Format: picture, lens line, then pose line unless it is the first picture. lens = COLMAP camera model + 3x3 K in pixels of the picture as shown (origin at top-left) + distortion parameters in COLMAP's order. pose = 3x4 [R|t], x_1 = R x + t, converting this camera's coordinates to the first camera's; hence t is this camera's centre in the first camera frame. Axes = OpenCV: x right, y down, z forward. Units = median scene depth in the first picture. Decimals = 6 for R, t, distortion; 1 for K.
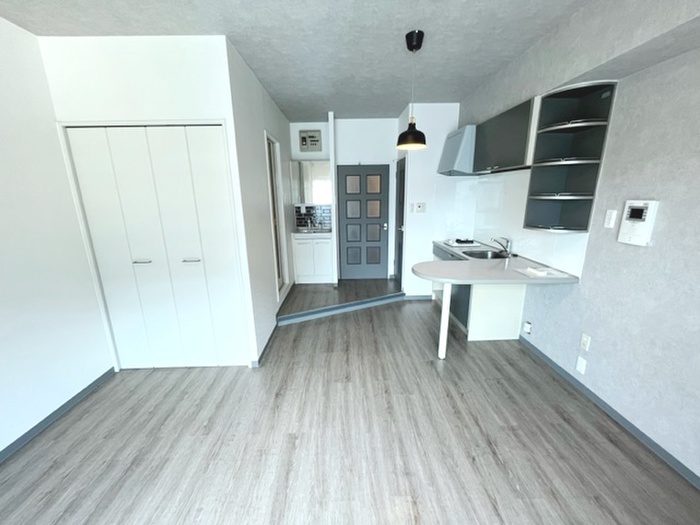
lens RADIAL K [[283.0, 0, 349.5], [0, 283.0, 262.3], [0, 0, 1]] dist [-0.001354, -0.000158]
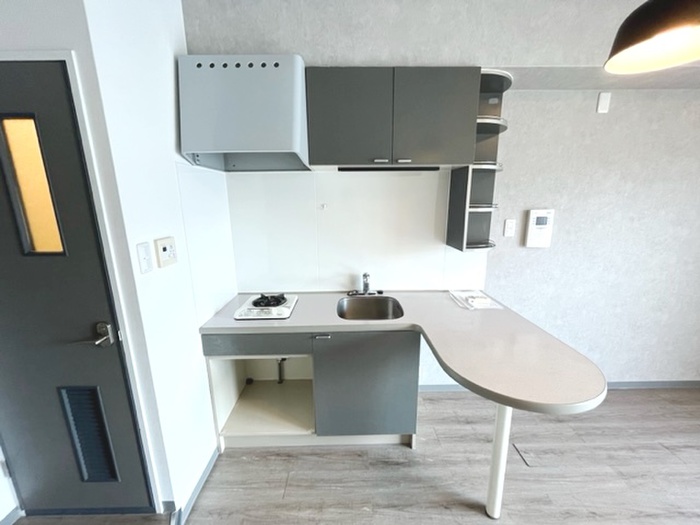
lens RADIAL K [[283.0, 0, 348.9], [0, 283.0, 261.9], [0, 0, 1]] dist [-0.001354, -0.000158]
pose [[0.019517, -0.202653, 0.979056, -0.144254], [0.248247, 0.949559, 0.191599, -0.386821], [-0.968500, 0.239309, 0.068840, 1.551686]]
